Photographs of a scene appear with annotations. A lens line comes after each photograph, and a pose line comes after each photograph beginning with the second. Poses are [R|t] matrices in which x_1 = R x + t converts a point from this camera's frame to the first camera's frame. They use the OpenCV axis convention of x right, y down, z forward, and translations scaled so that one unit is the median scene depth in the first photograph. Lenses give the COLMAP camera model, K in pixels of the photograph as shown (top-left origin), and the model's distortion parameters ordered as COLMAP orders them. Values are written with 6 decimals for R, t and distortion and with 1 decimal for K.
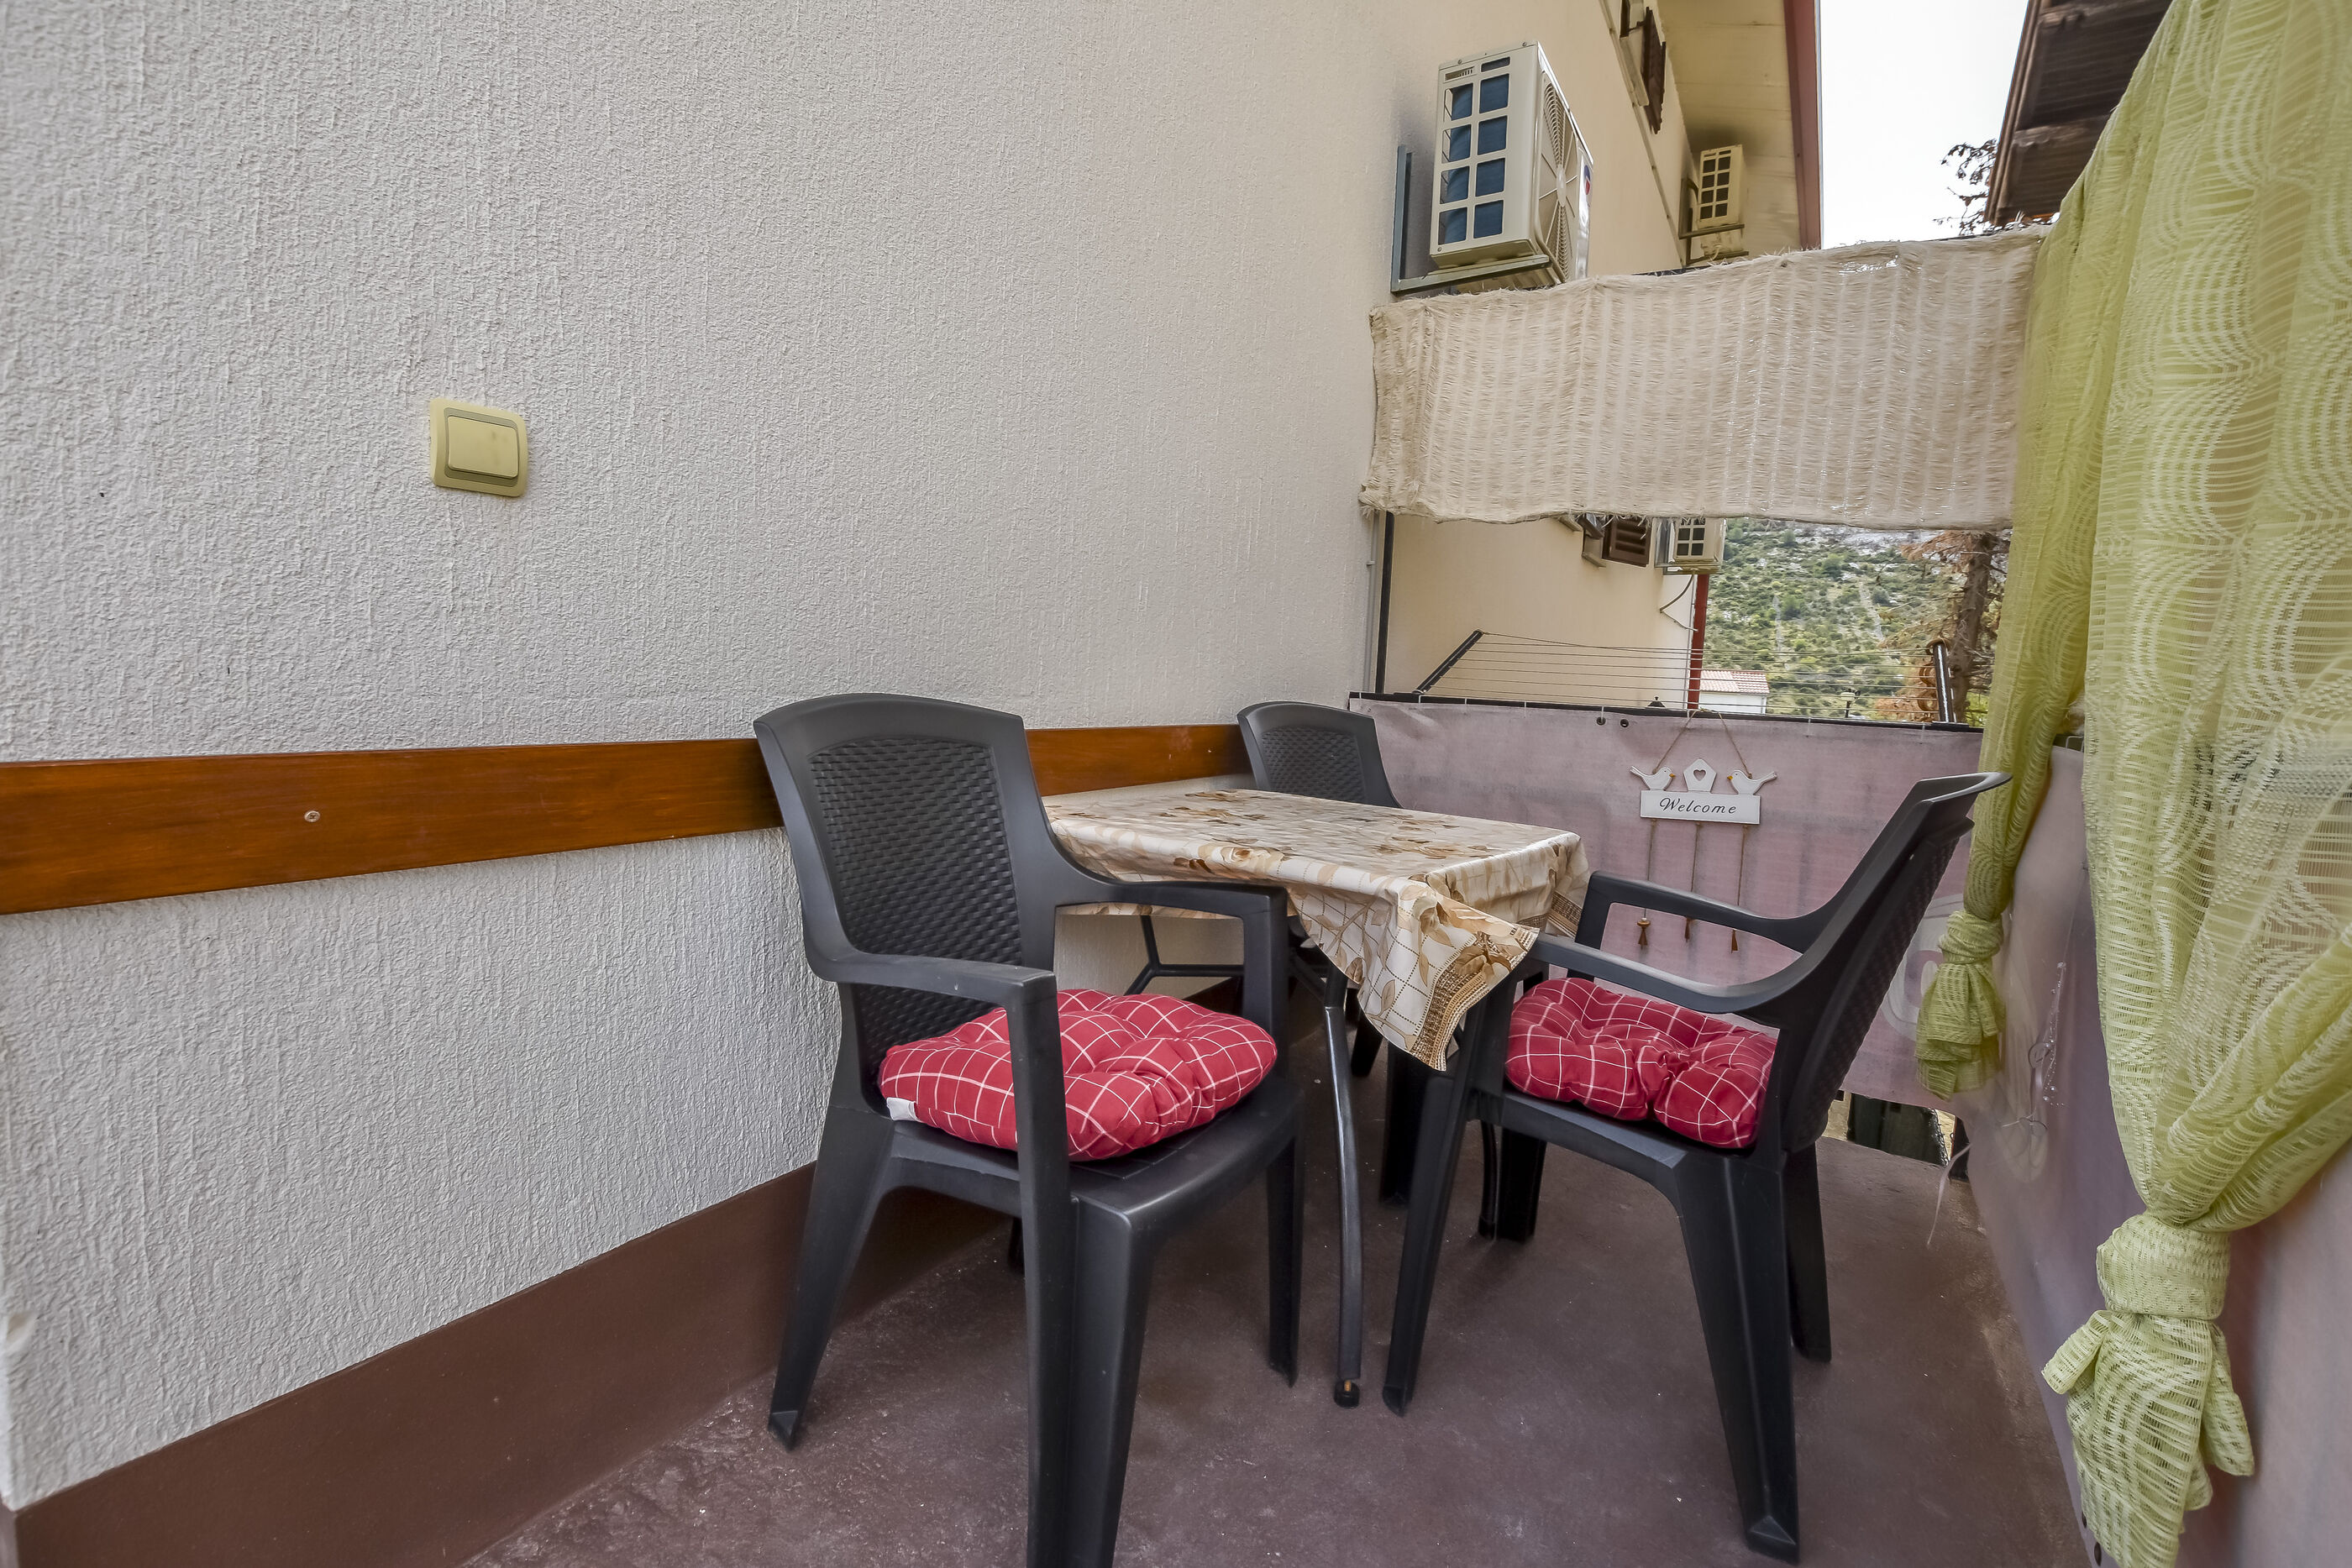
lens RADIAL K [[1073.3, 0, 1173.1], [0, 1073.3, 772.6], [0, 0, 1]] dist [-0.020049, -0.000608]
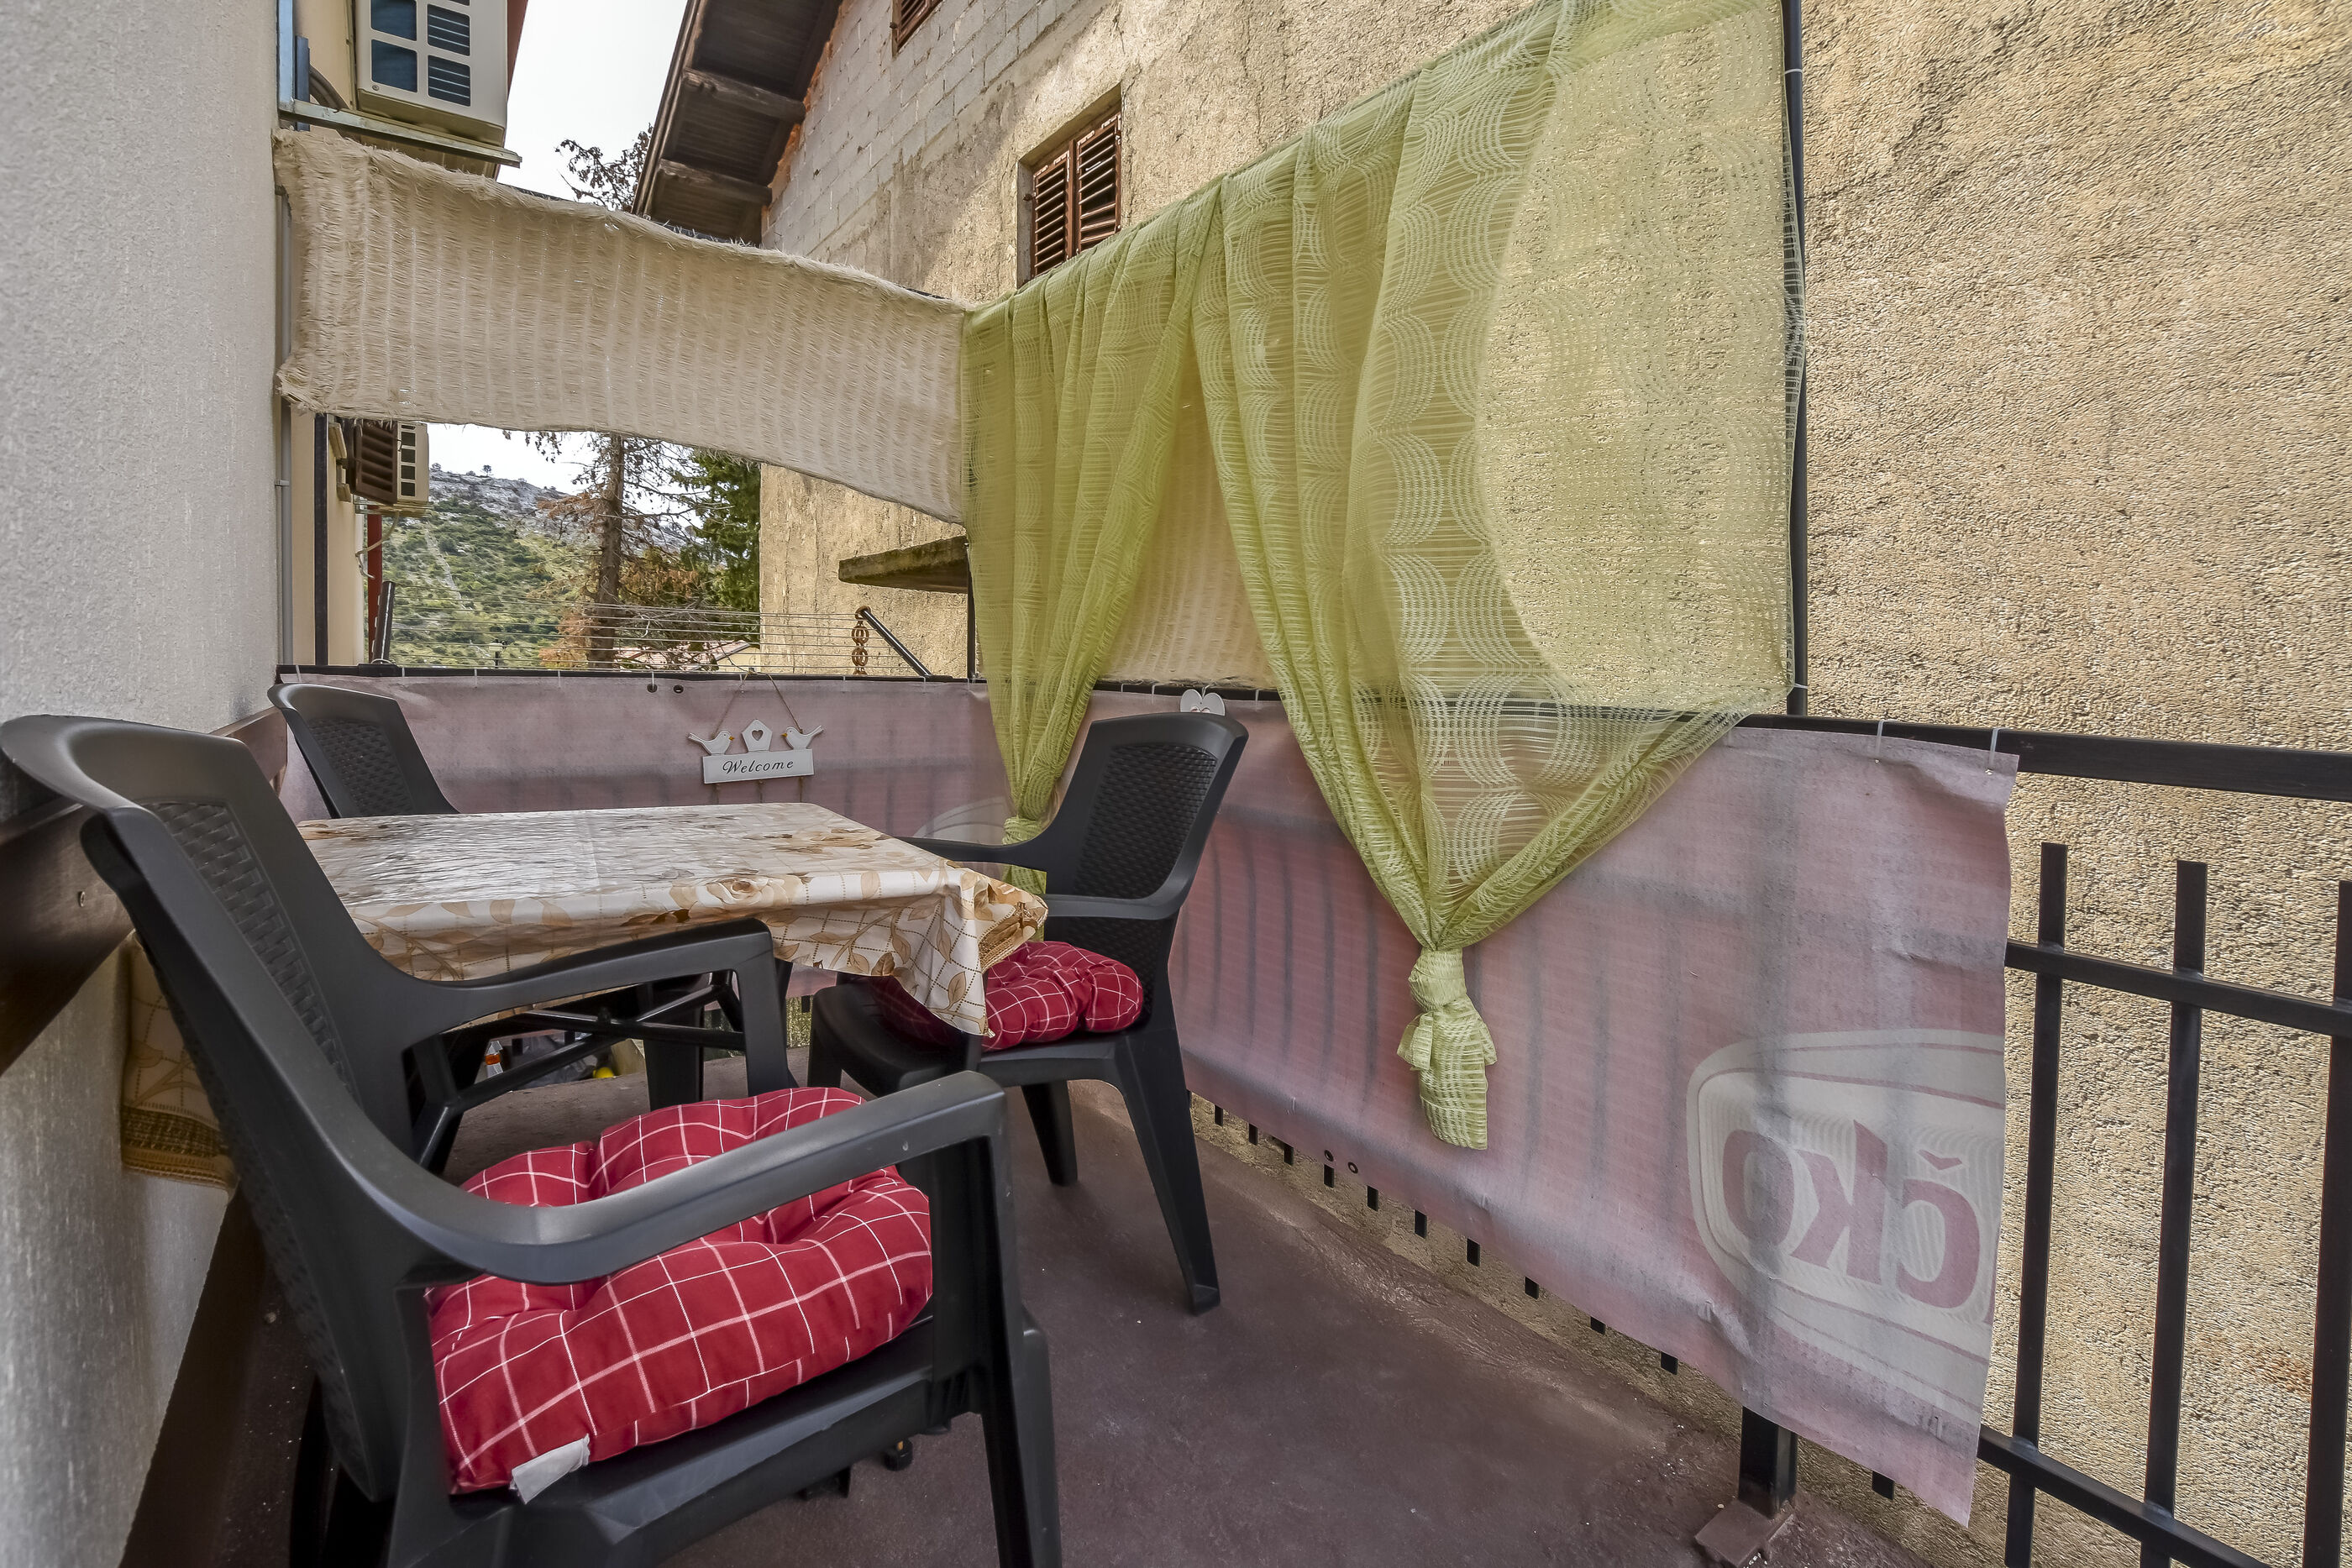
lens RADIAL K [[1049.7, 0, 1173.6], [0, 1049.7, 702.9], [0, 0, 1]] dist [-0.000415, -0.000109]
pose [[0.377650, -0.063389, 0.923776, -0.293051], [0.078225, 0.996272, 0.036385, -0.034250], [-0.922638, 0.058521, 0.381201, 0.231186]]
